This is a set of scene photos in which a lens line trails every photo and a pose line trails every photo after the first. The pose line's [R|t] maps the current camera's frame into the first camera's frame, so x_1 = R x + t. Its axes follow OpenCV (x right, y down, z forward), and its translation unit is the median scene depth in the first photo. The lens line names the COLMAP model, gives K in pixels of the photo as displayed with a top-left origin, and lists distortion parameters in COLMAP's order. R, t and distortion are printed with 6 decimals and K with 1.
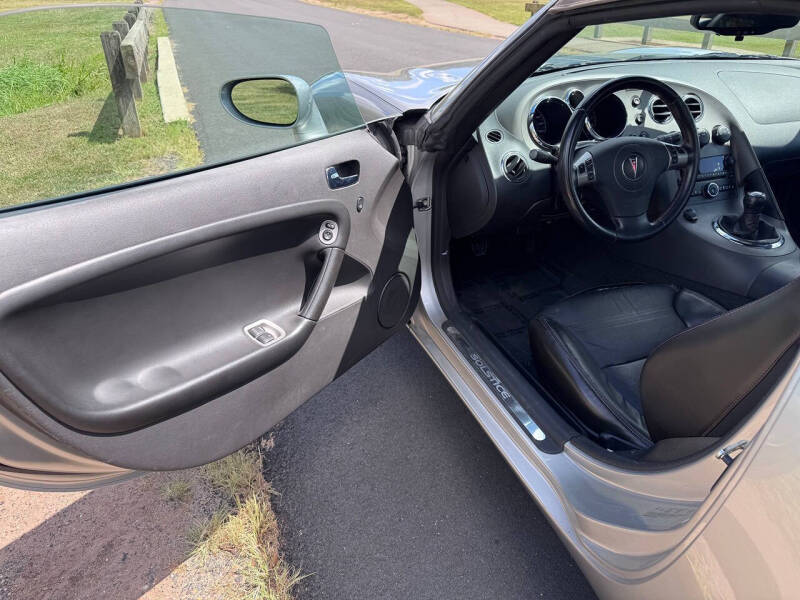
lens RADIAL K [[583.9, 0, 396.5], [0, 583.9, 309.7], [0, 0, 1]] dist [0.034087, -0.003627]
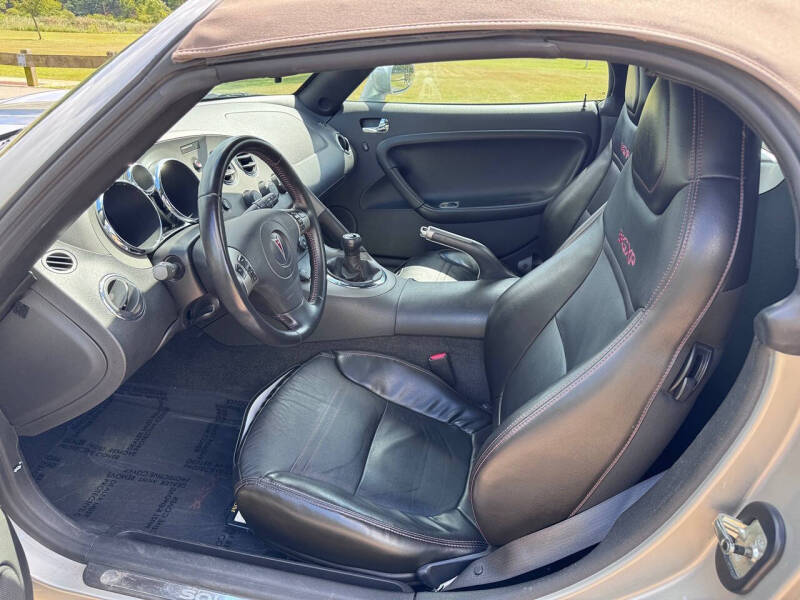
lens RADIAL K [[583.9, 0, 396.5], [0, 583.9, 309.7], [0, 0, 1]] dist [0.034087, -0.003627]
pose [[0.522885, -0.366249, 0.769709, -0.131488], [0.392589, 0.904988, 0.163922, -0.220315], [-0.756614, 0.216467, 0.616990, 0.397843]]
